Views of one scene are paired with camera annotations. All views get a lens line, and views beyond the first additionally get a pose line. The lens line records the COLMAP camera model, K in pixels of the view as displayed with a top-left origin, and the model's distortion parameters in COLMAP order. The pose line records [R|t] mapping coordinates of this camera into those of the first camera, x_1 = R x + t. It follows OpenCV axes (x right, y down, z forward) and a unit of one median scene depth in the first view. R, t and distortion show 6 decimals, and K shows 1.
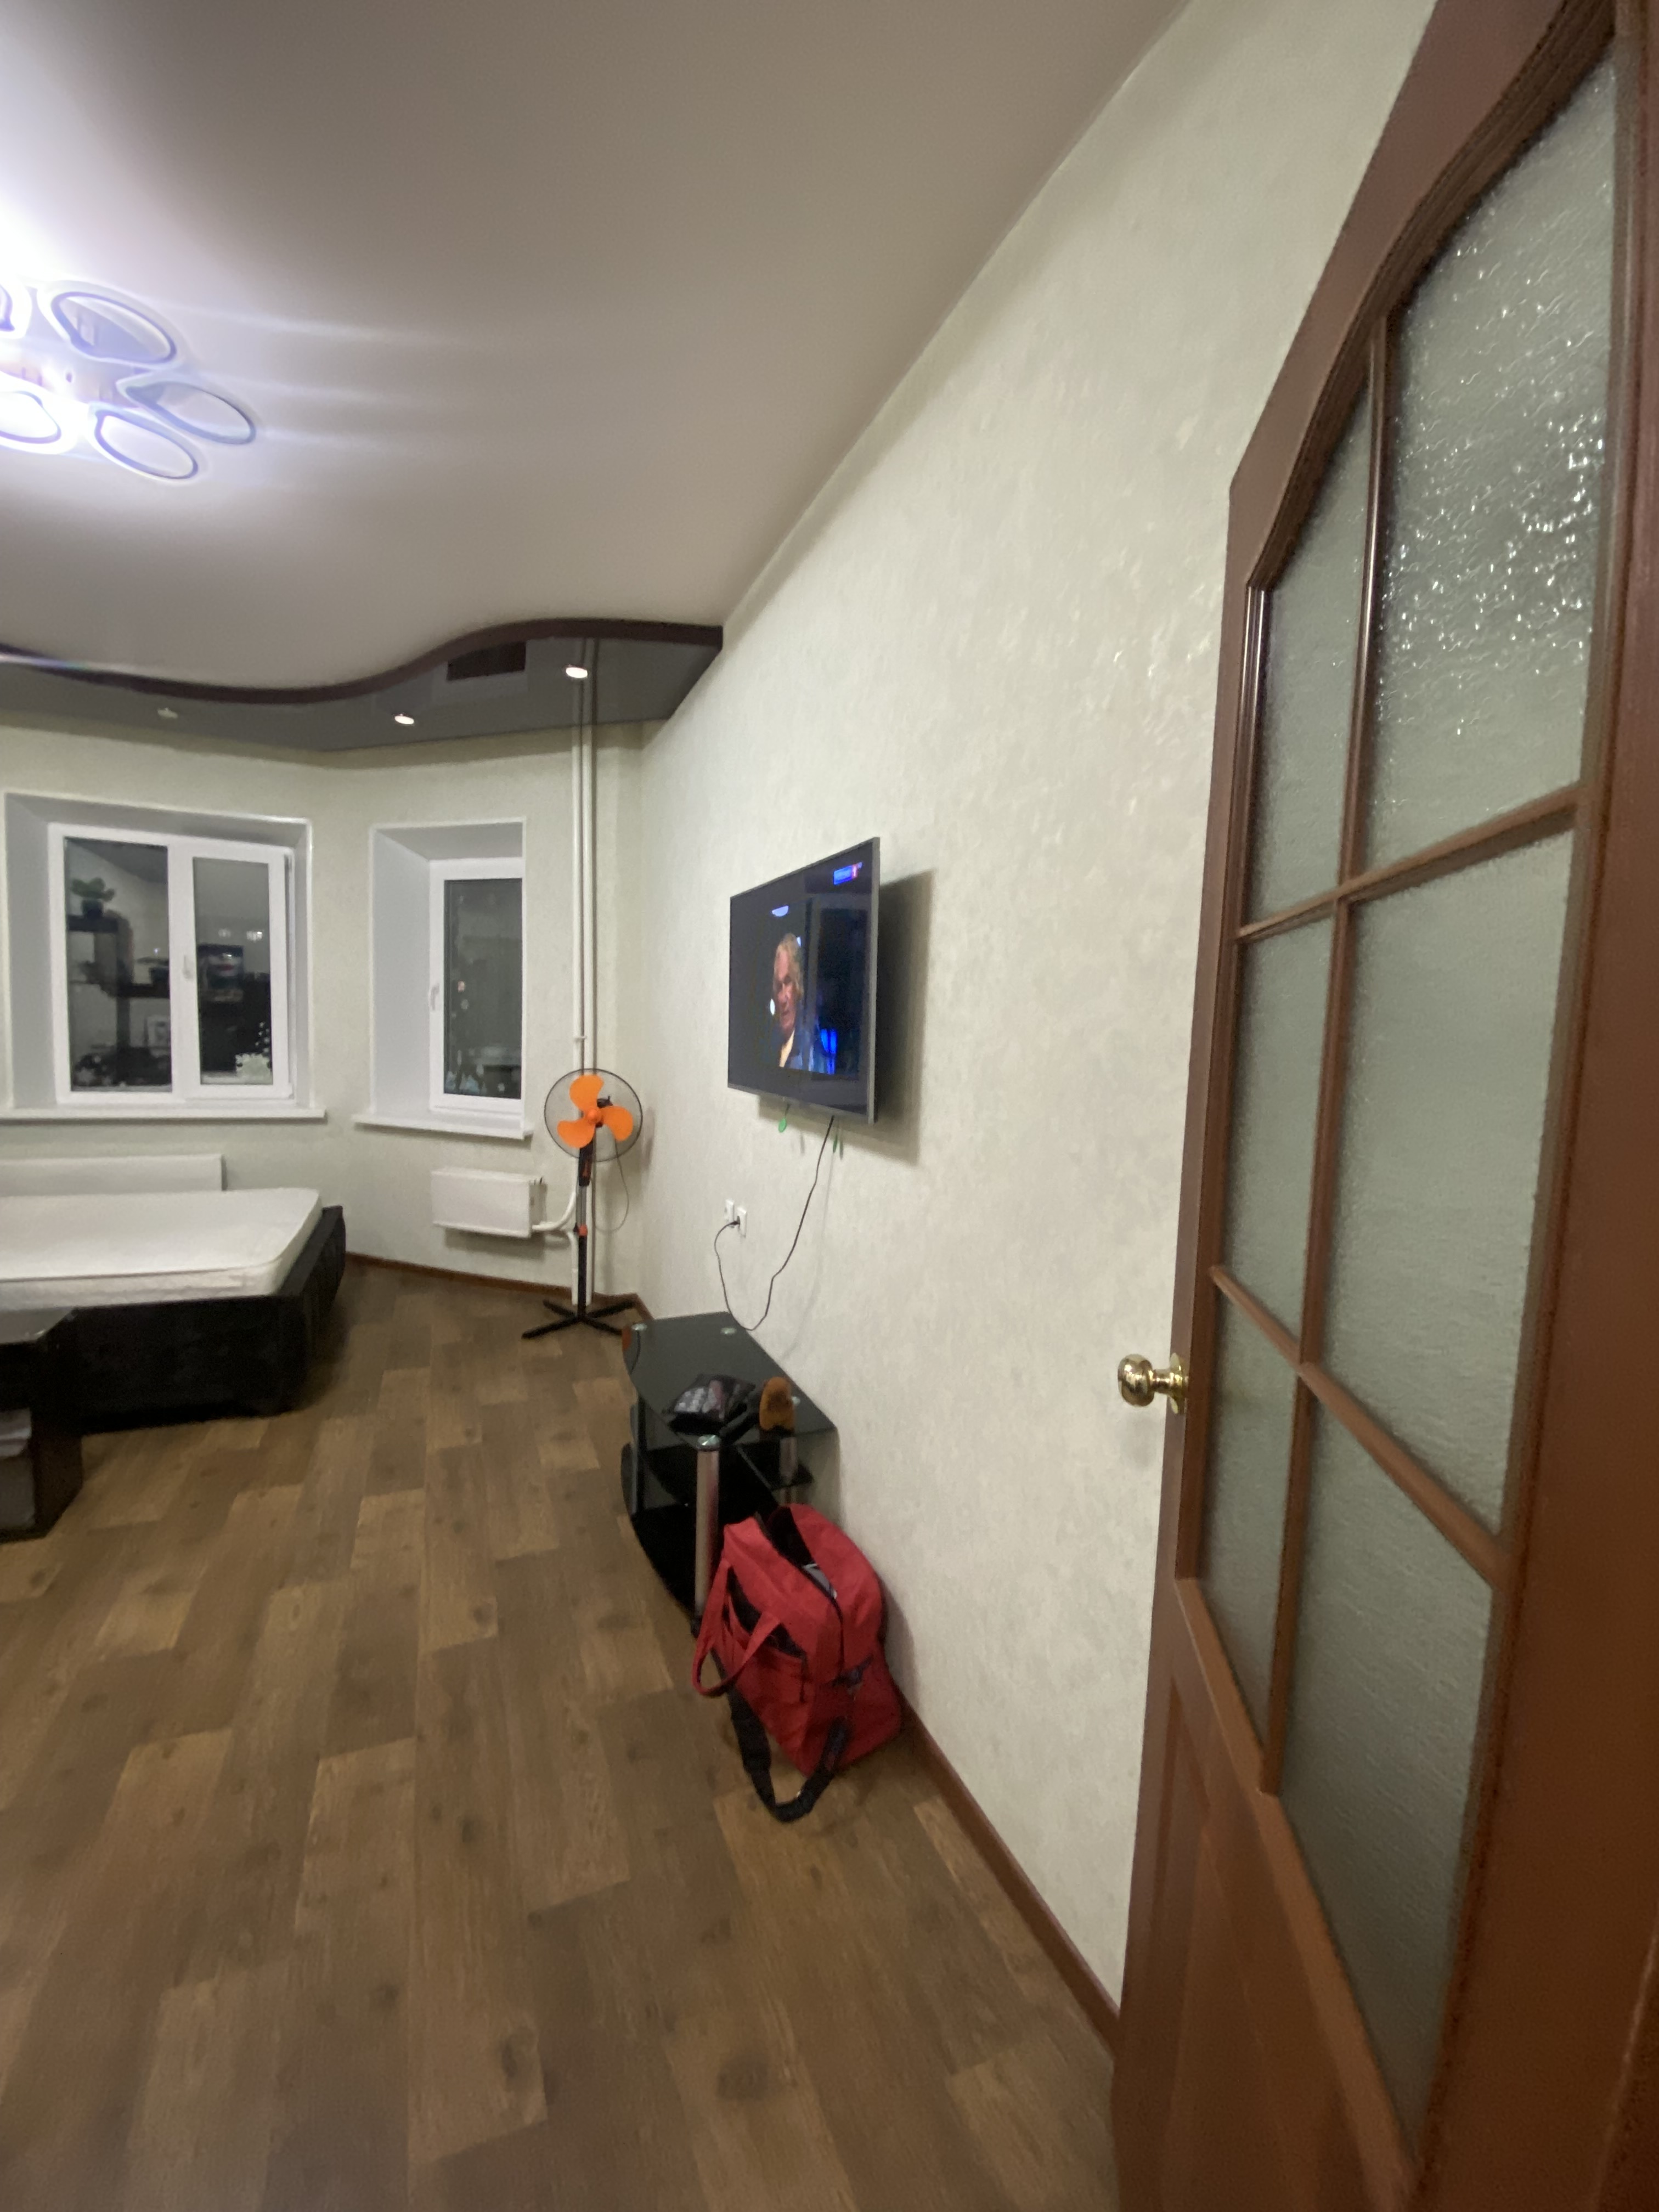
lens RADIAL K [[889.0, 0, 834.5], [0, 889.0, 1100.3], [0, 0, 1]] dist [0.015572, -0.018086]
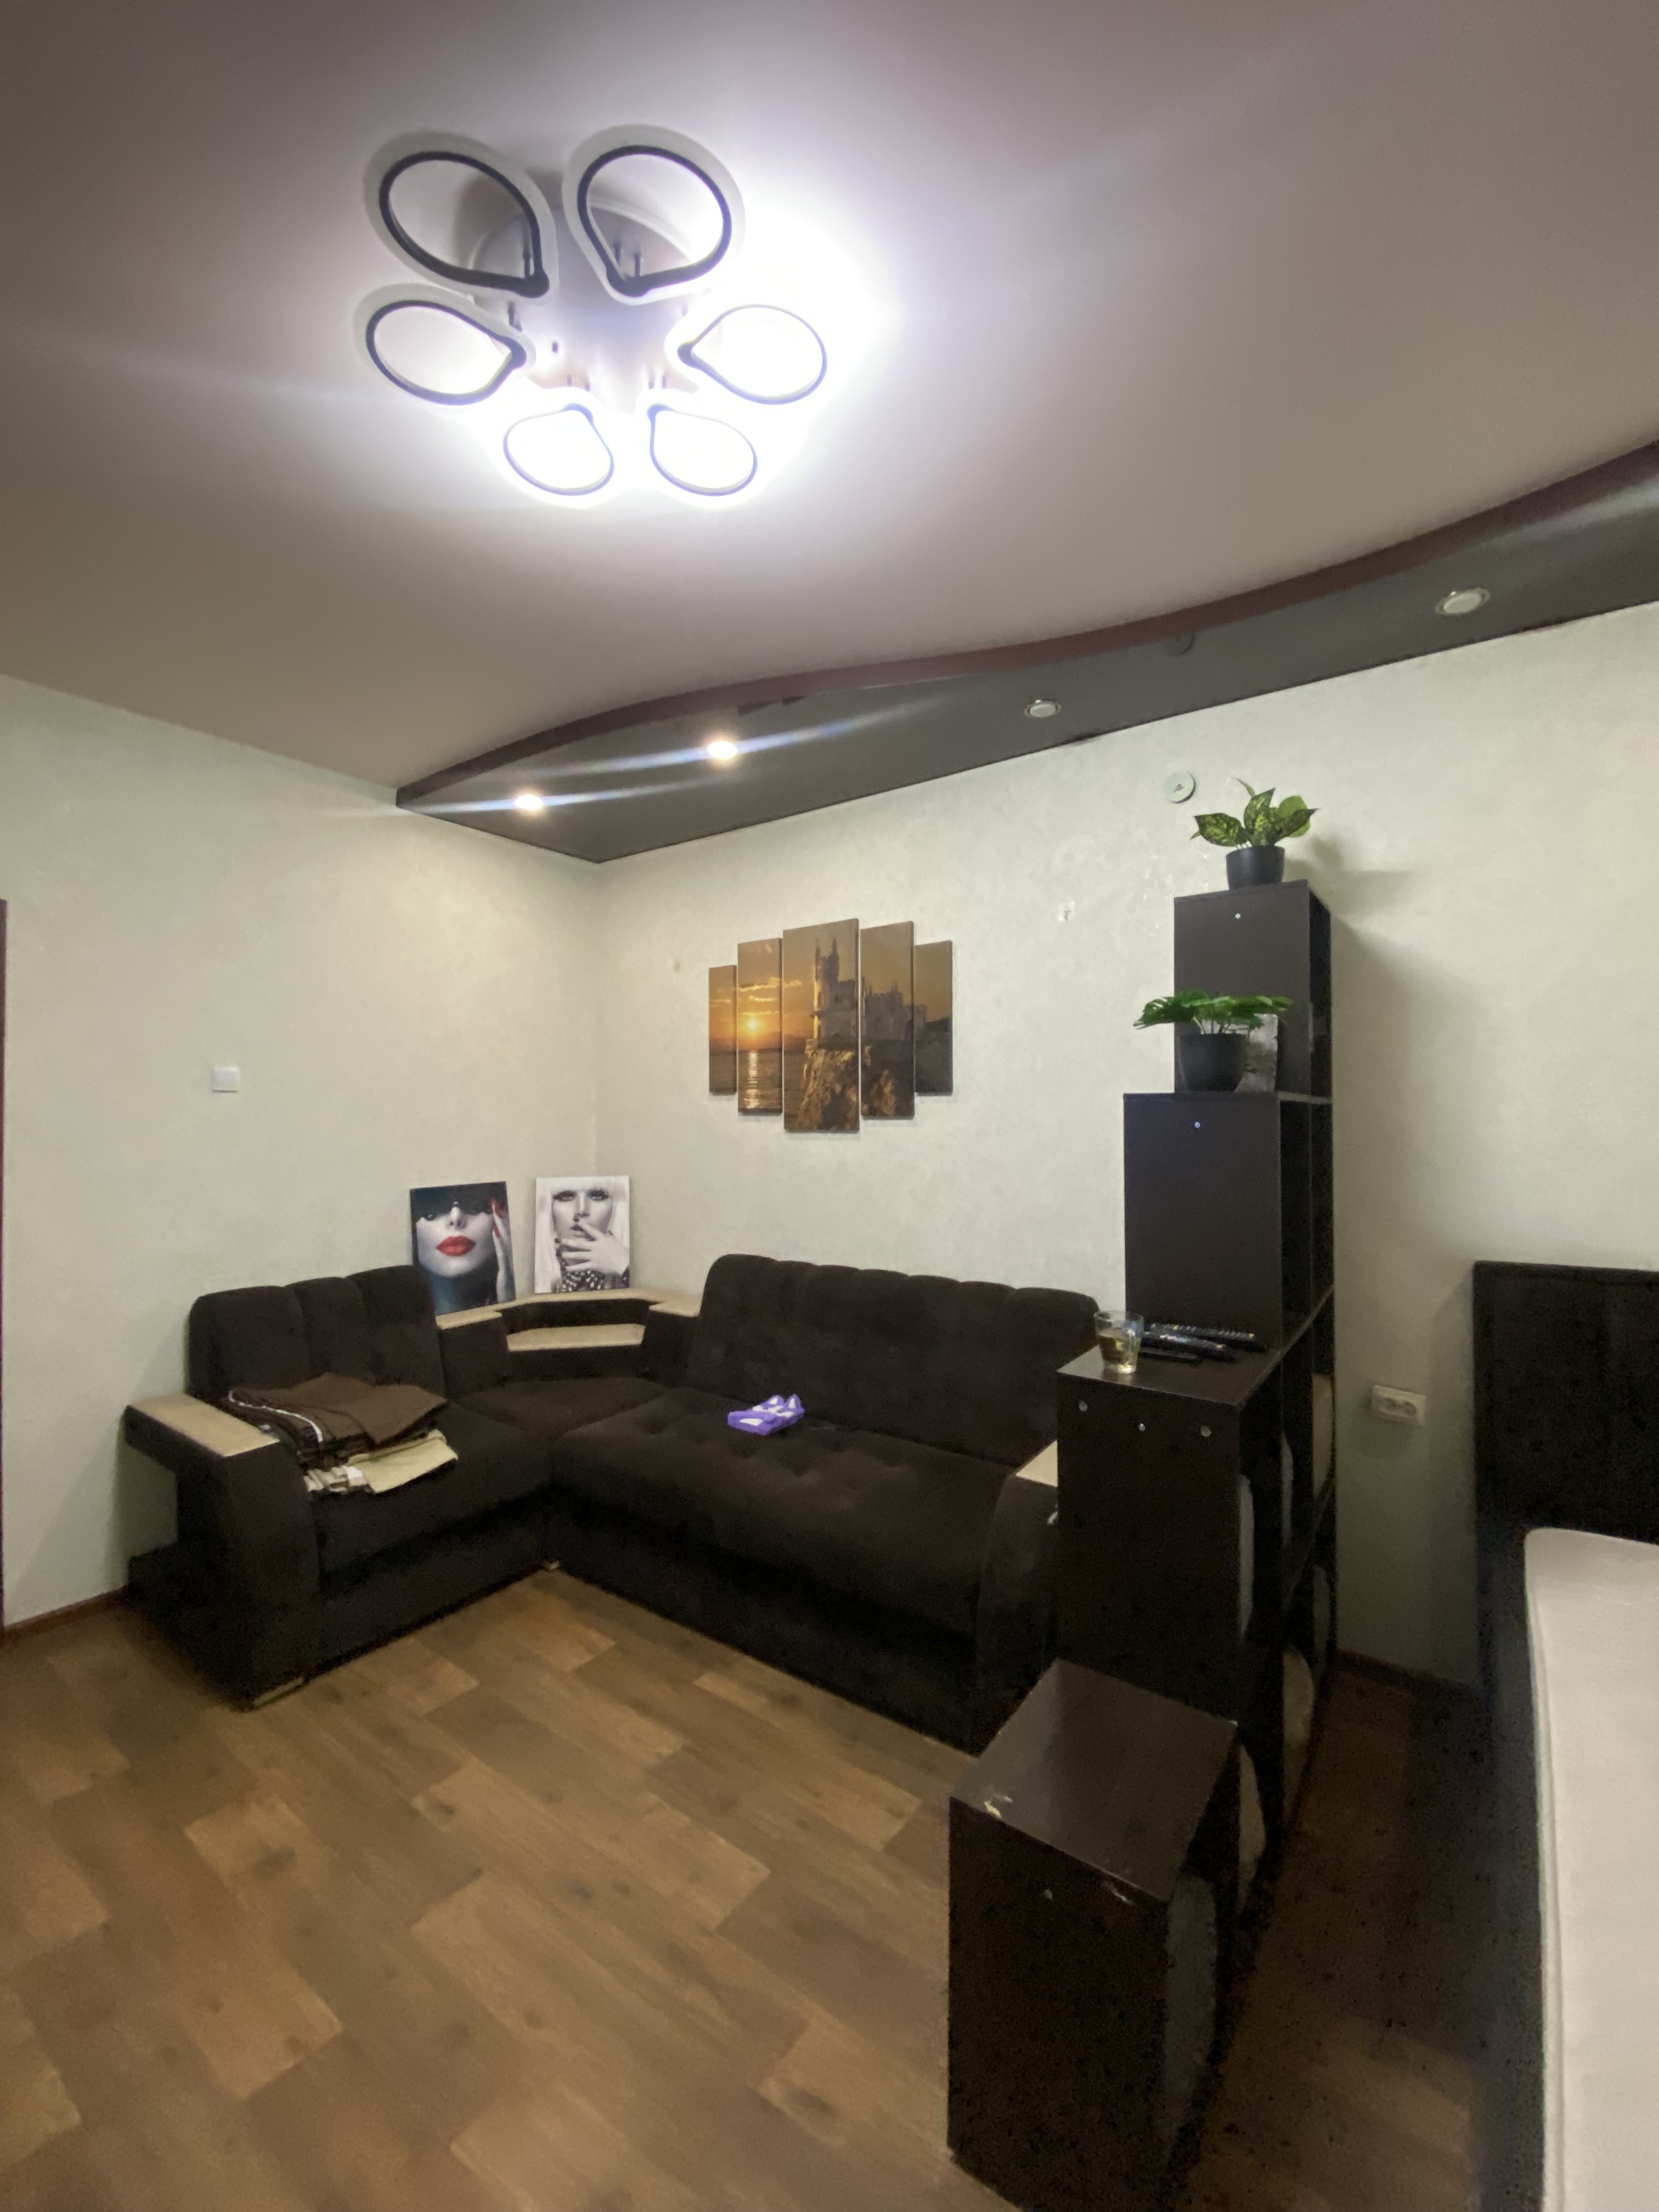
lens RADIAL K [[889.0, 0, 823.3], [0, 889.0, 1095.7], [0, 0, 1]] dist [0.015572, -0.018086]
pose [[-0.866509, -0.051202, -0.496529, -0.269396], [-0.074218, 0.996884, 0.026722, -0.081592], [0.493614, 0.060006, -0.867609, 0.704261]]
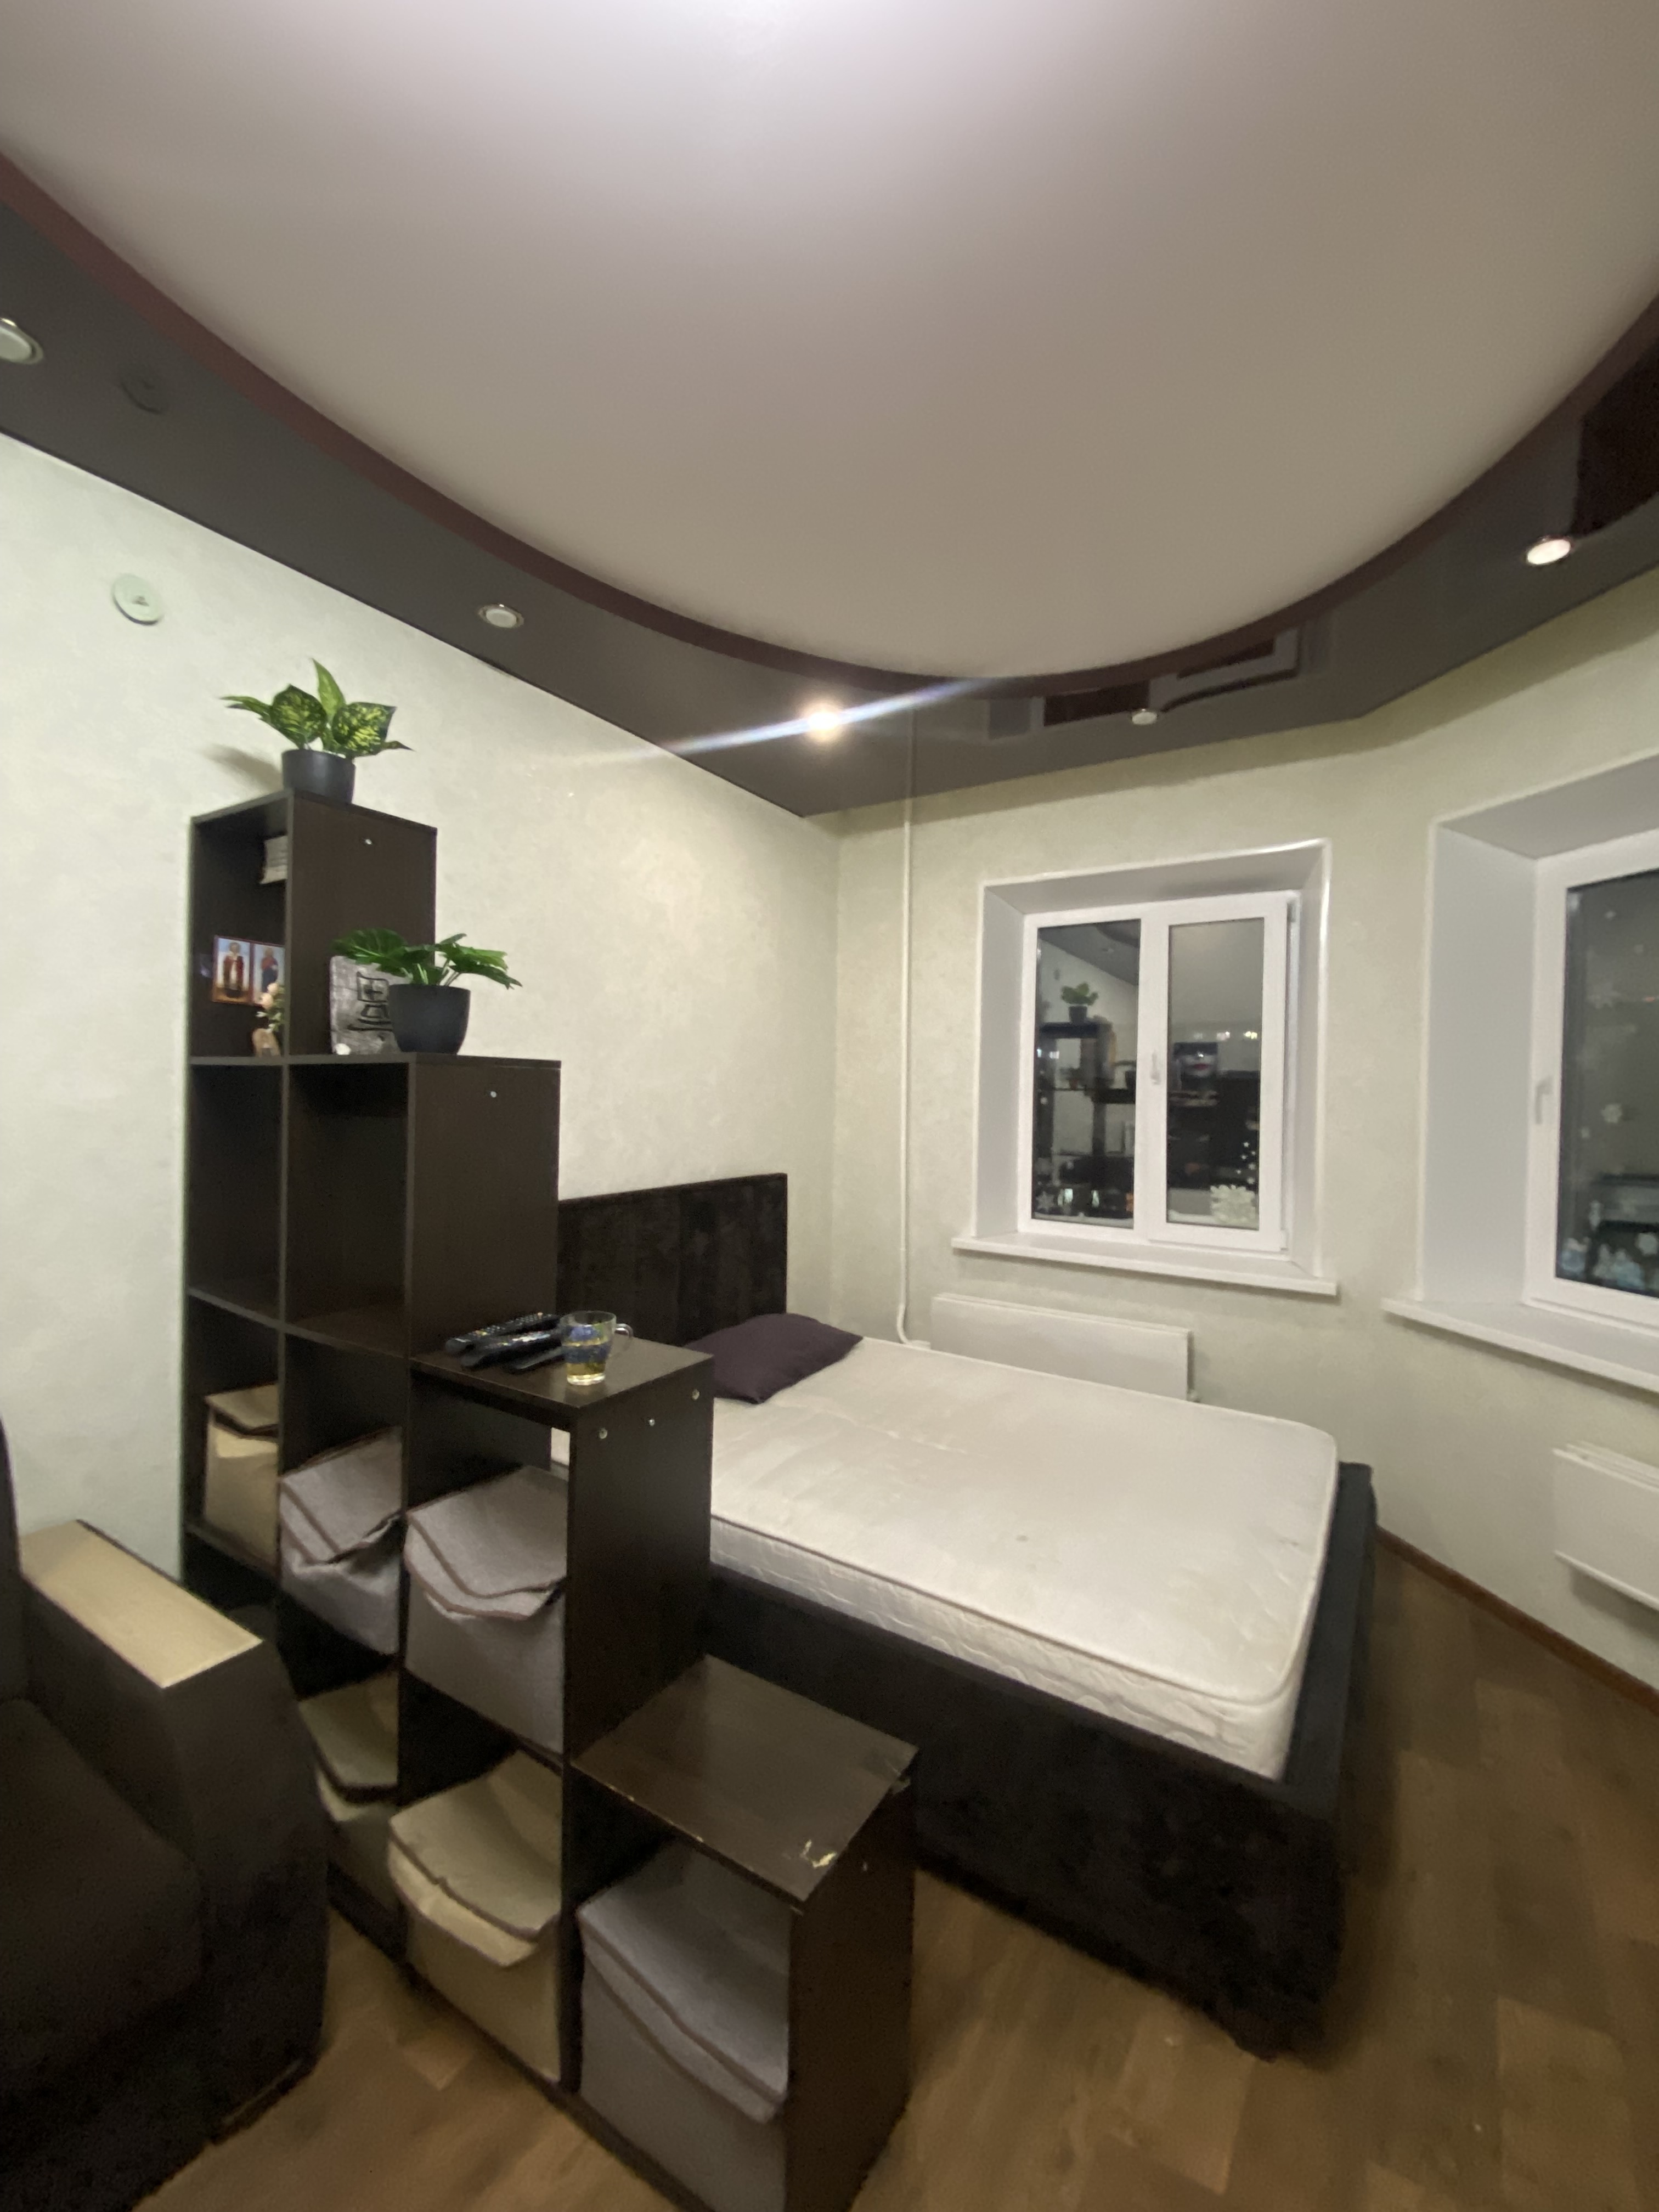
lens RADIAL K [[889.0, 0, 828.6], [0, 889.0, 1105.0], [0, 0, 1]] dist [0.015572, -0.018086]
pose [[0.551294, -0.015997, -0.834158, -0.289738], [-0.064508, 0.996006, -0.061734, -0.062979], [0.831813, 0.087843, 0.548060, 0.415472]]
